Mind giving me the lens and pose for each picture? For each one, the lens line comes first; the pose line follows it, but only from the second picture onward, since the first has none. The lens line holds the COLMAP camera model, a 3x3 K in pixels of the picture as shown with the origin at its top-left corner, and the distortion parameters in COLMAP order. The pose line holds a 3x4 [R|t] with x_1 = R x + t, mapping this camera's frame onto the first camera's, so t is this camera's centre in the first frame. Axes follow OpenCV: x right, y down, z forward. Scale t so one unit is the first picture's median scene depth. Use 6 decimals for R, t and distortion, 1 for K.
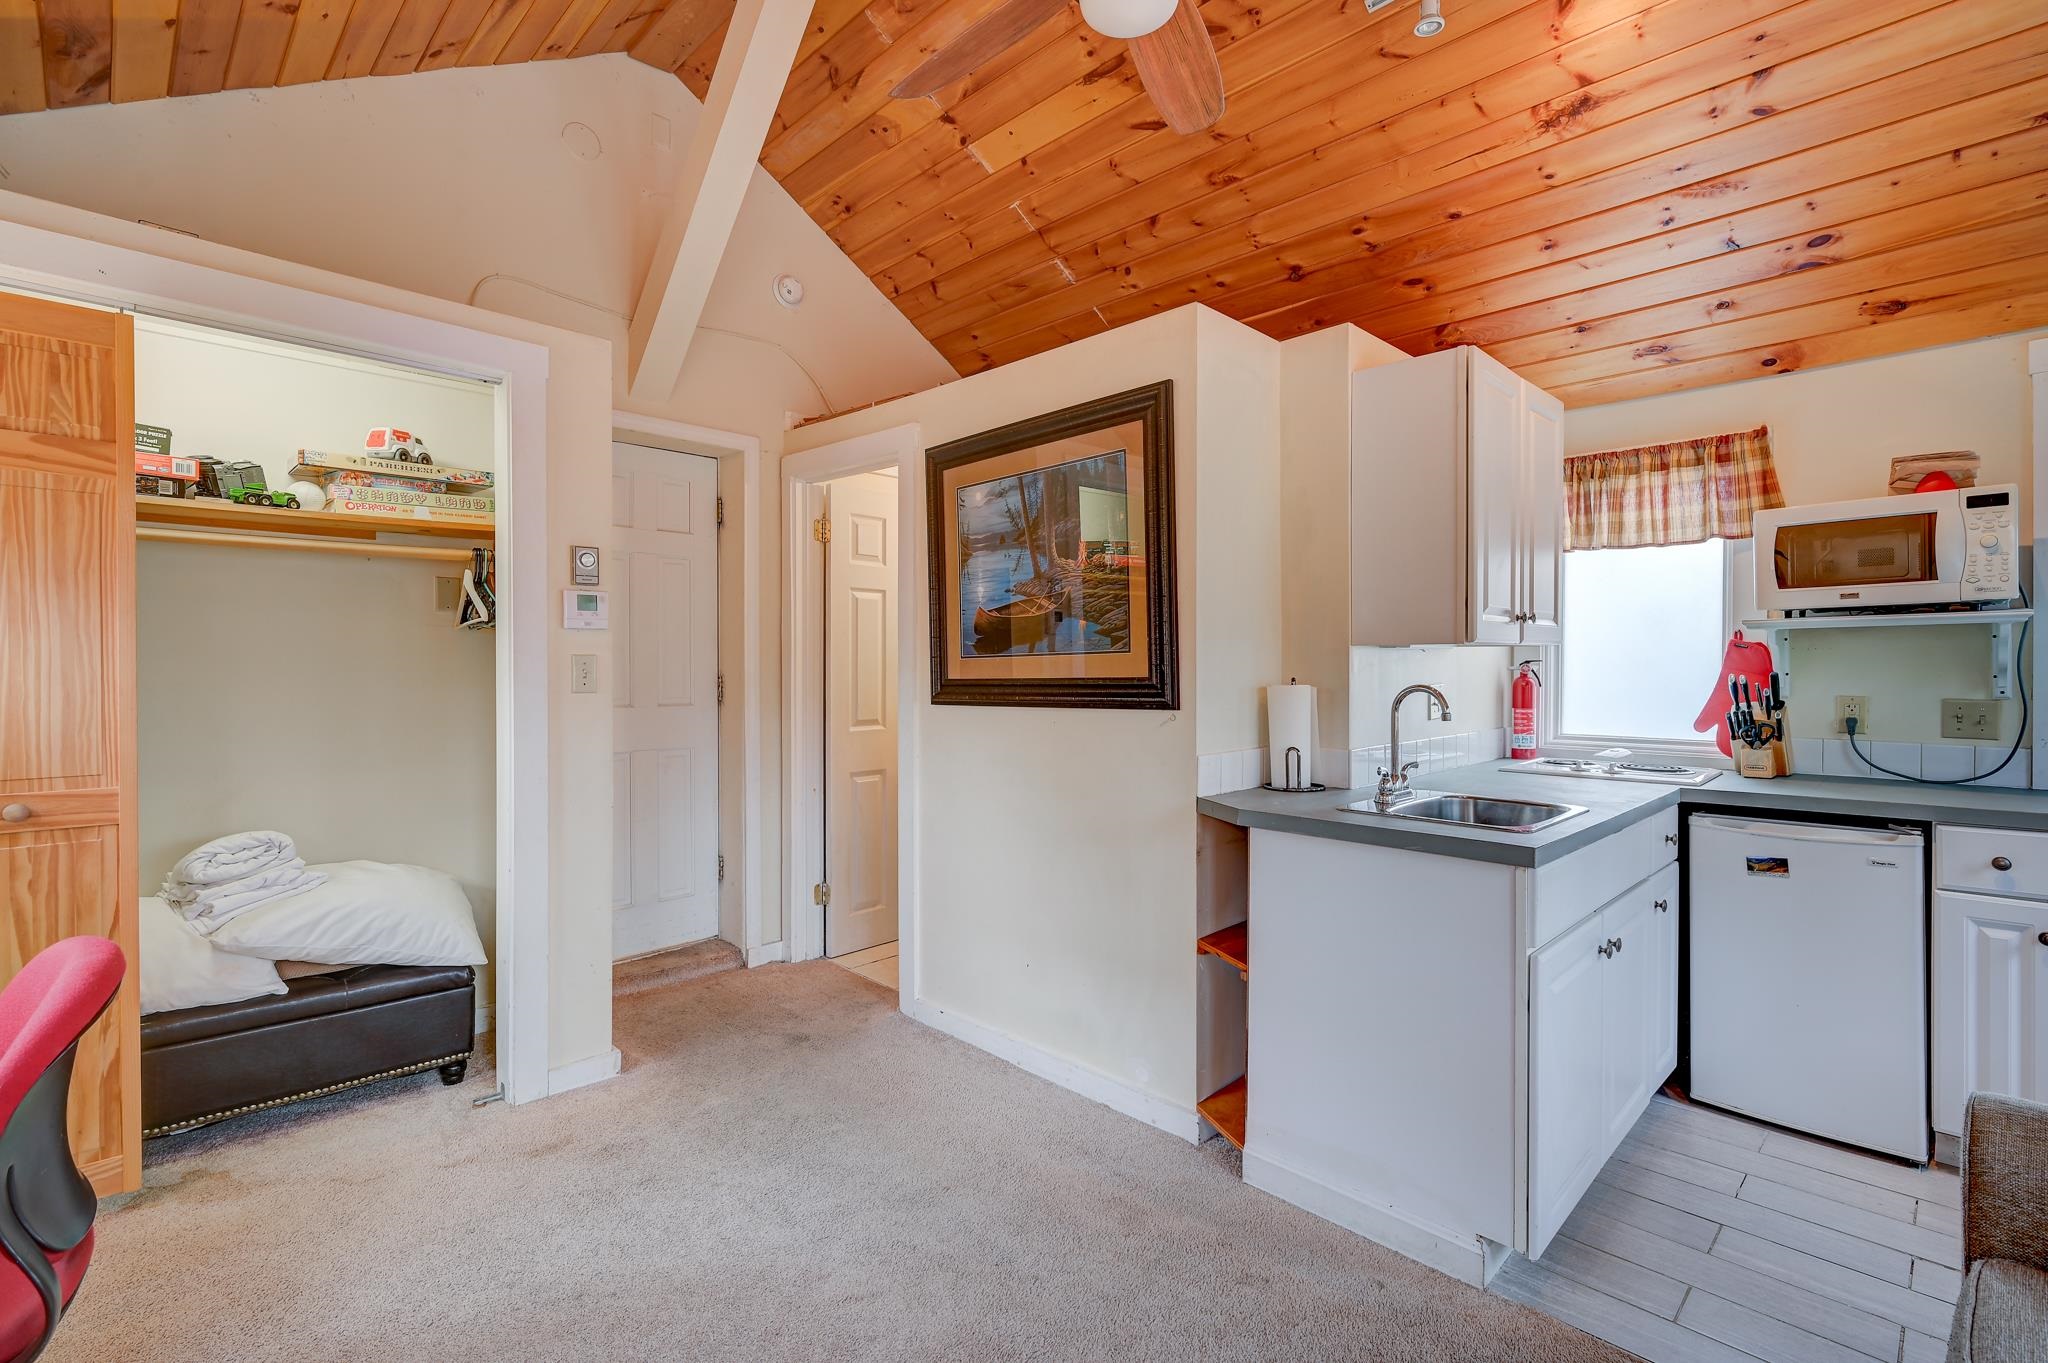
lens RADIAL K [[926.1, 0, 1027.4], [0, 926.1, 674.1], [0, 0, 1]] dist [0.000244, 0.000094]
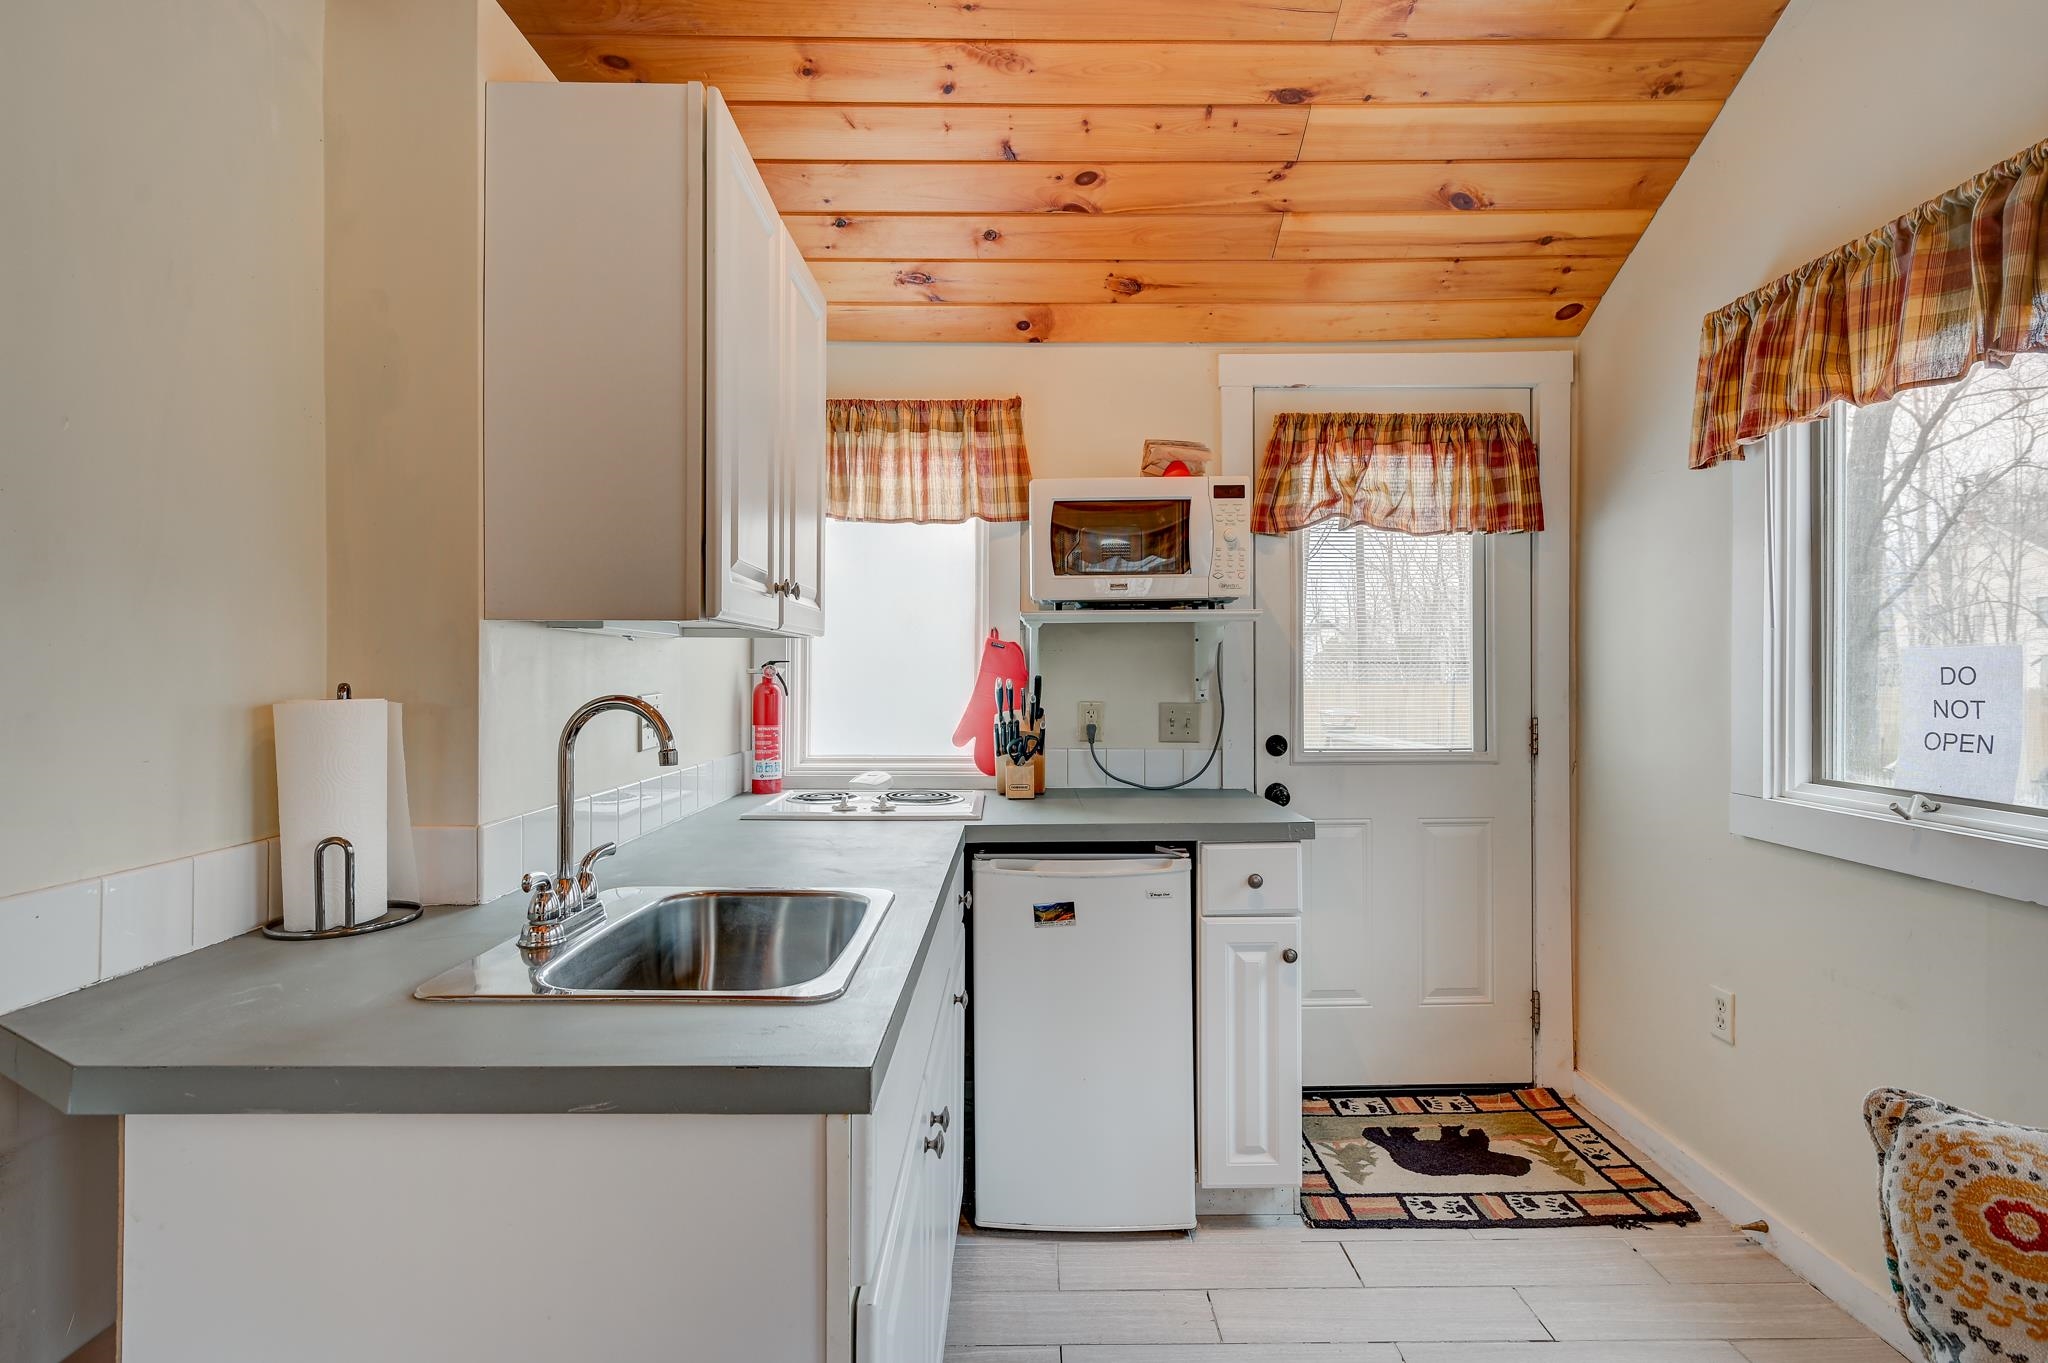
lens RADIAL K [[926.1, 0, 1027.4], [0, 926.1, 674.1], [0, 0, 1]] dist [0.000244, 0.000094]
pose [[0.697850, 0.003682, 0.716235, 0.179971], [0.004548, 0.999944, -0.009572, 0.004823], [-0.716230, 0.009937, 0.697794, 0.401108]]
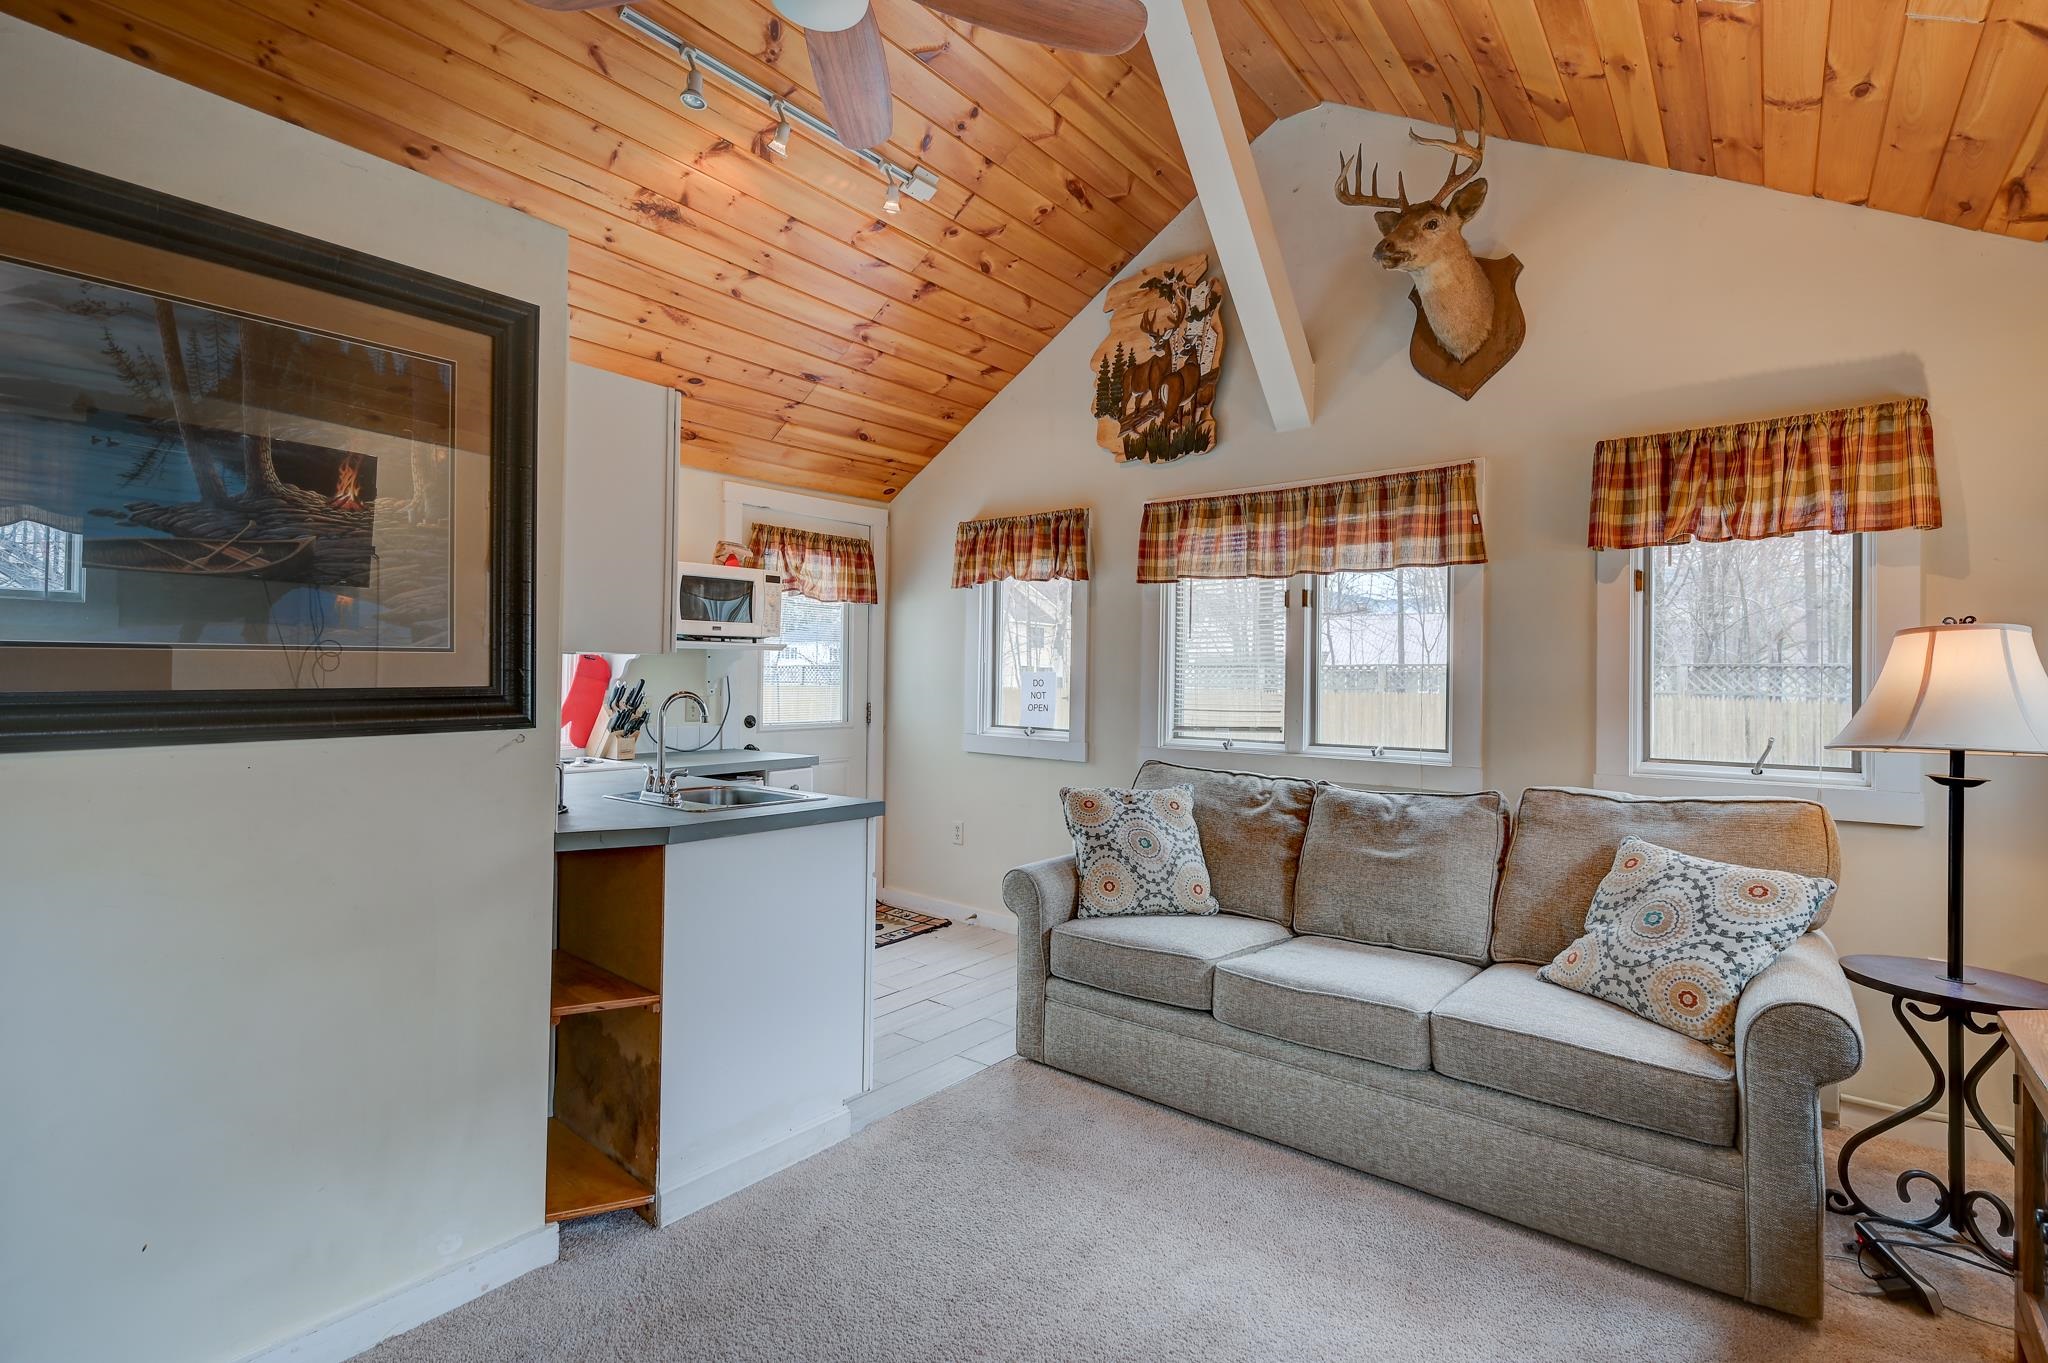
lens RADIAL K [[926.1, 0, 1027.4], [0, 926.1, 674.1], [0, 0, 1]] dist [0.000244, 0.000094]
pose [[-0.109509, 0.004813, 0.993974, -0.582461], [-0.003875, 0.999979, -0.005269, -0.003846], [-0.993978, -0.004429, -0.109488, 0.585956]]
